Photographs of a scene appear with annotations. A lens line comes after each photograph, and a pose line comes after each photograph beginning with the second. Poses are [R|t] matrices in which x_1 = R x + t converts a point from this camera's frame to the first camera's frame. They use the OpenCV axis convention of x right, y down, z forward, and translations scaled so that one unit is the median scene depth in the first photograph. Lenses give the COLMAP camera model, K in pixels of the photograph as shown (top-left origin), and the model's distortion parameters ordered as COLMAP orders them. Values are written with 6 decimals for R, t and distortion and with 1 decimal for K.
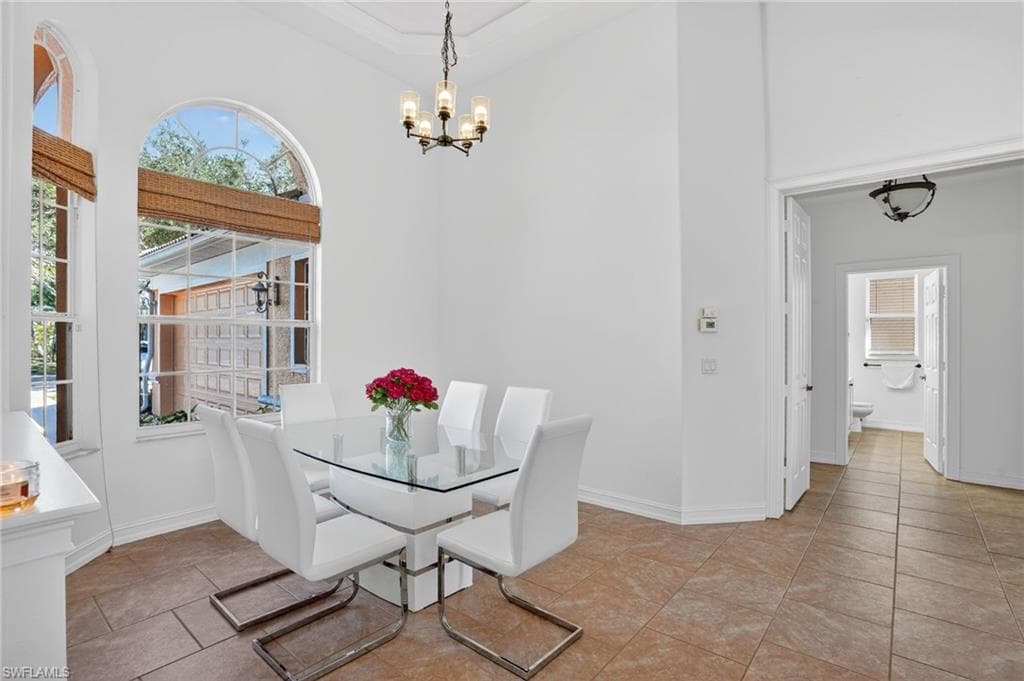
lens RADIAL K [[480.1, 0, 512.0], [0, 480.1, 340.5], [0, 0, 1]] dist [-0.064540, 0.026861]
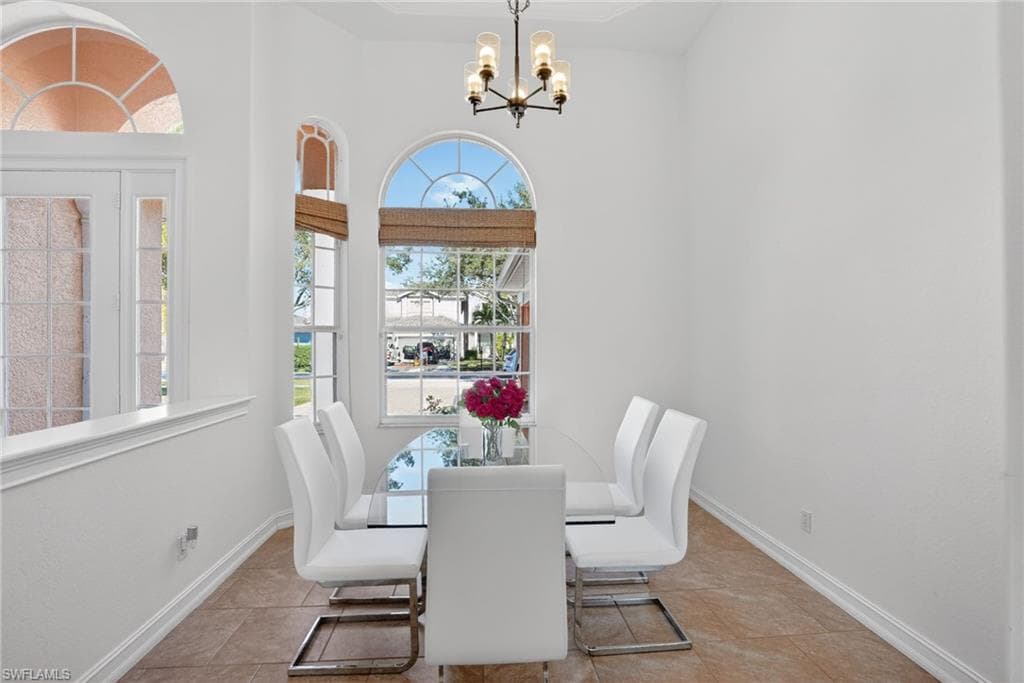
lens RADIAL K [[480.1, 0, 512.0], [0, 480.1, 341.5], [0, 0, 1]] dist [-0.064540, 0.026861]
pose [[0.703943, -0.004607, -0.710241, 0.436166], [-0.002082, 0.999961, -0.008549, 0.000423], [0.710253, 0.007497, 0.703906, 0.416135]]
